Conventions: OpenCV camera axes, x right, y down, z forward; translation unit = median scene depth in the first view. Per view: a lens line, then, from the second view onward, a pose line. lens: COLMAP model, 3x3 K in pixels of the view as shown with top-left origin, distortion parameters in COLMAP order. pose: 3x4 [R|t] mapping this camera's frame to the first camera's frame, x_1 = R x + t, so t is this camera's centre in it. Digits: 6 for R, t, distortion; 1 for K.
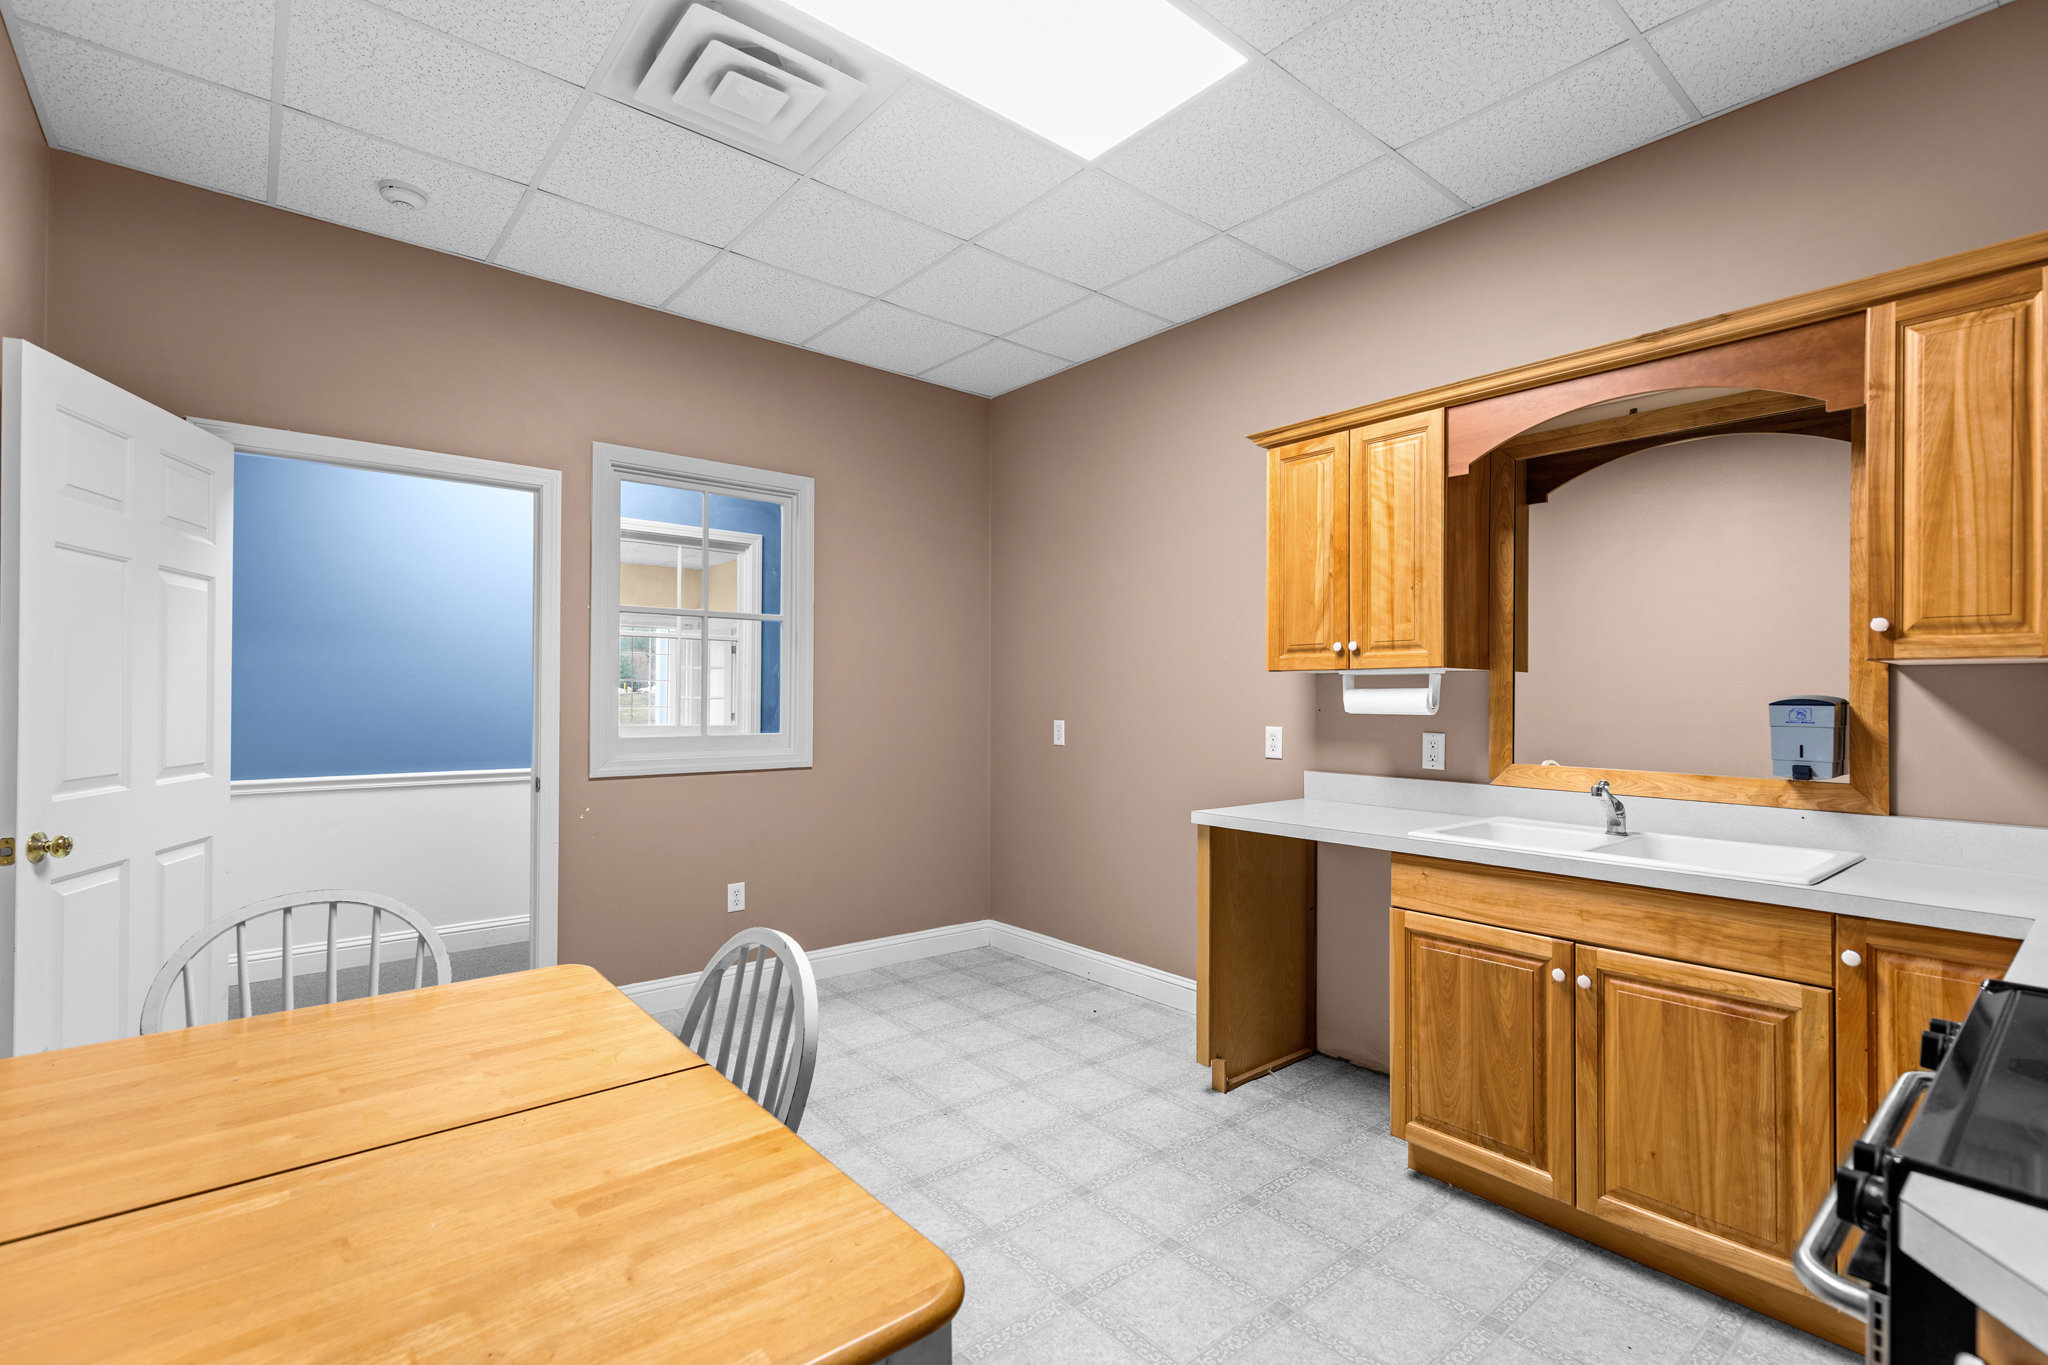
lens RADIAL K [[931.7, 0, 1044.6], [0, 931.7, 667.7], [0, 0, 1]] dist [0.007796, -0.000410]
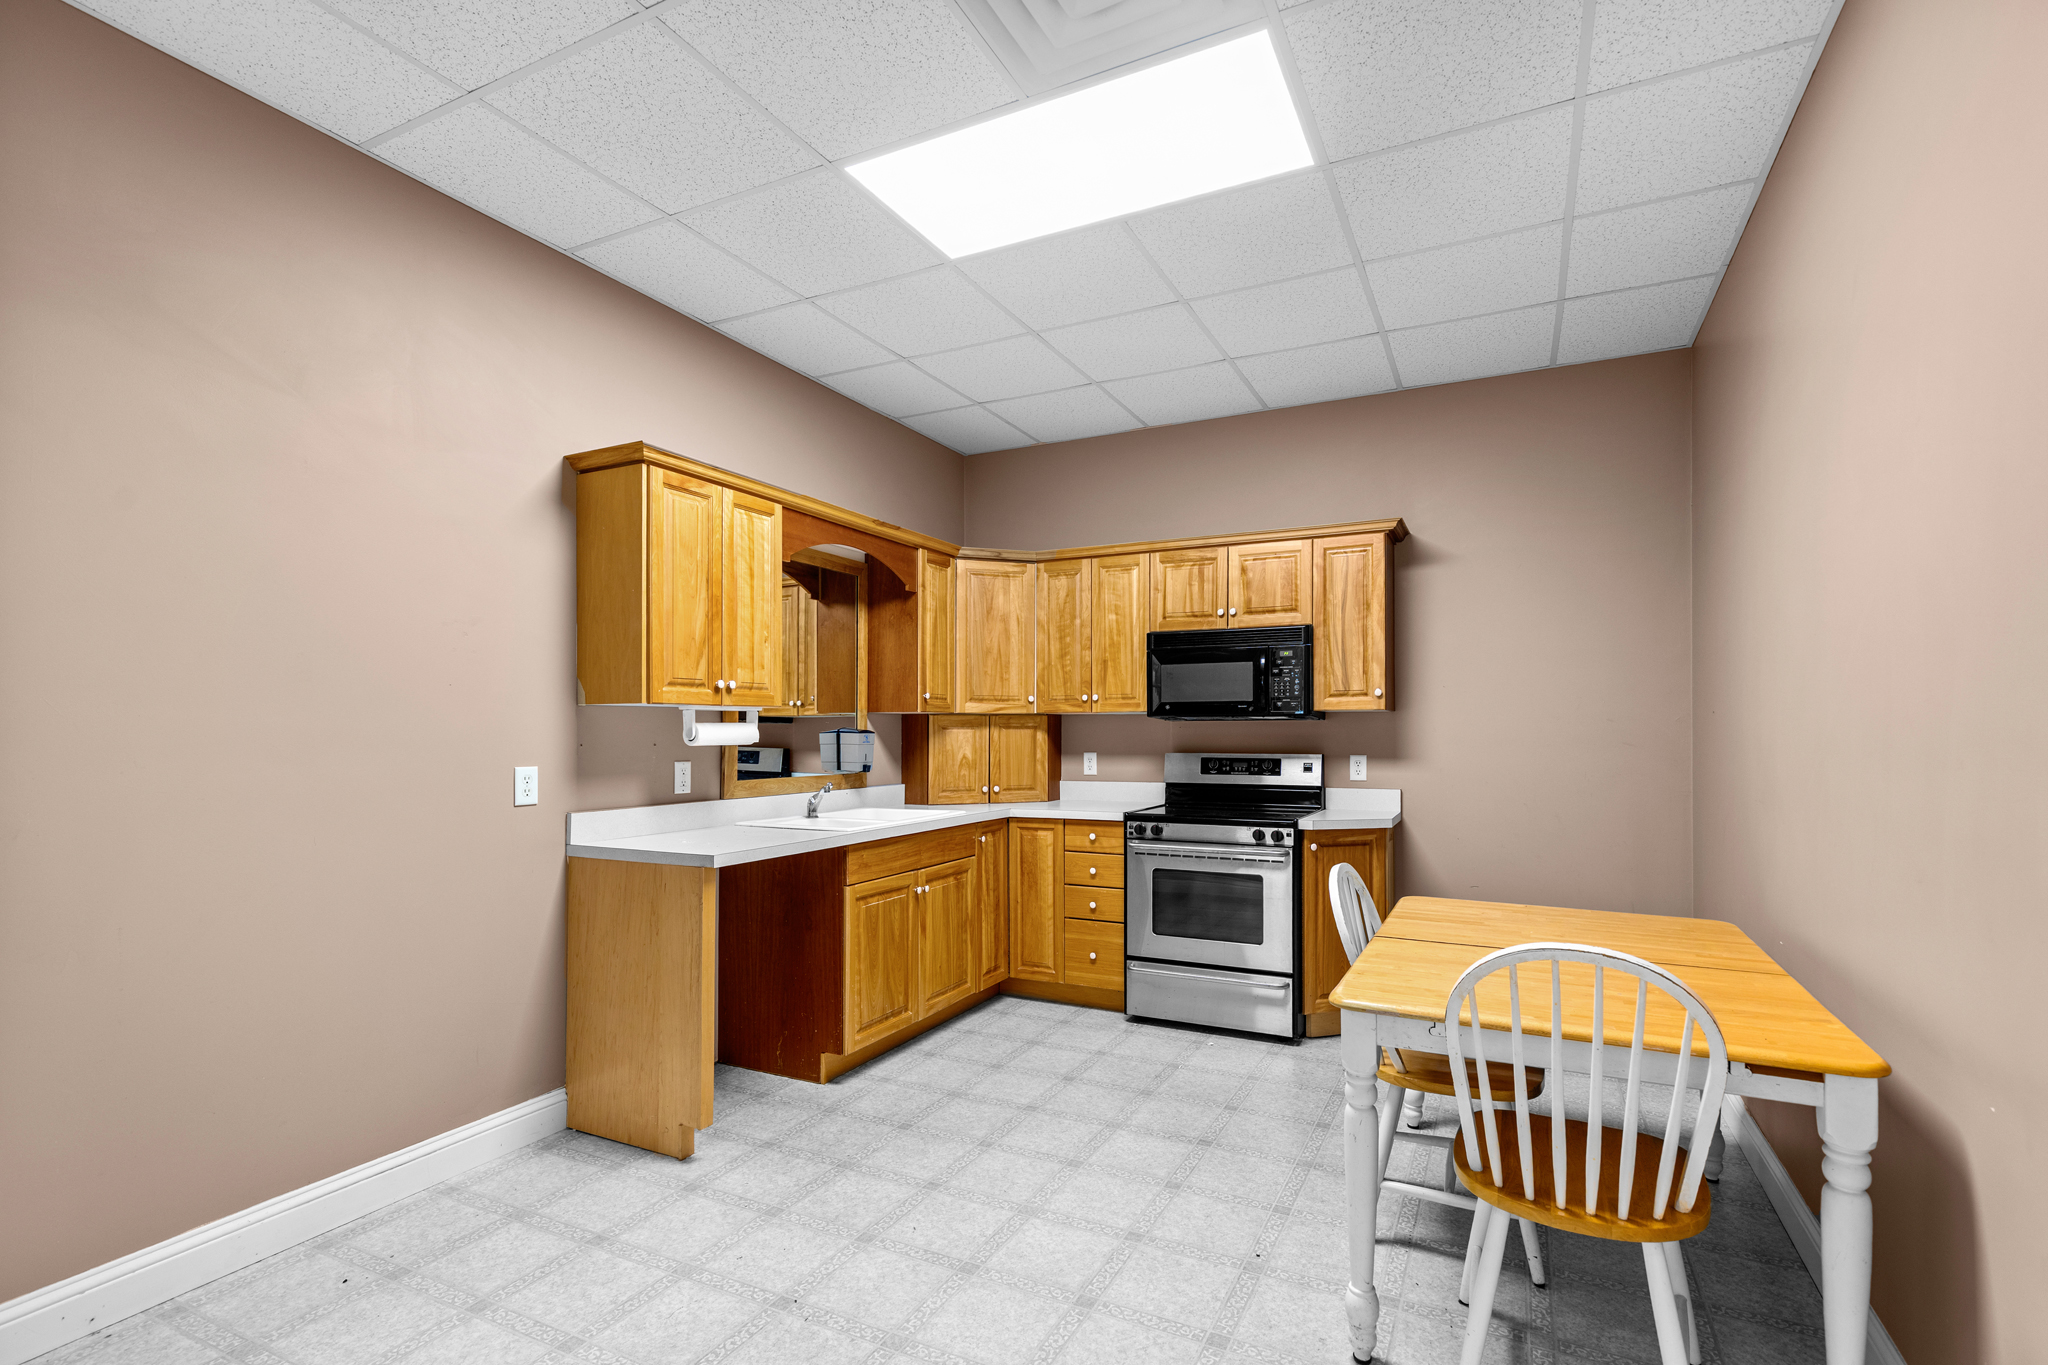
lens RADIAL K [[931.7, 0, 1038.3], [0, 931.7, 707.1], [0, 0, 1]] dist [0.007796, -0.000410]
pose [[-0.380230, 0.020534, 0.924664, -0.856574], [-0.025276, 0.999149, -0.032581, 0.031986], [-0.924546, -0.035760, -0.379388, 1.107131]]
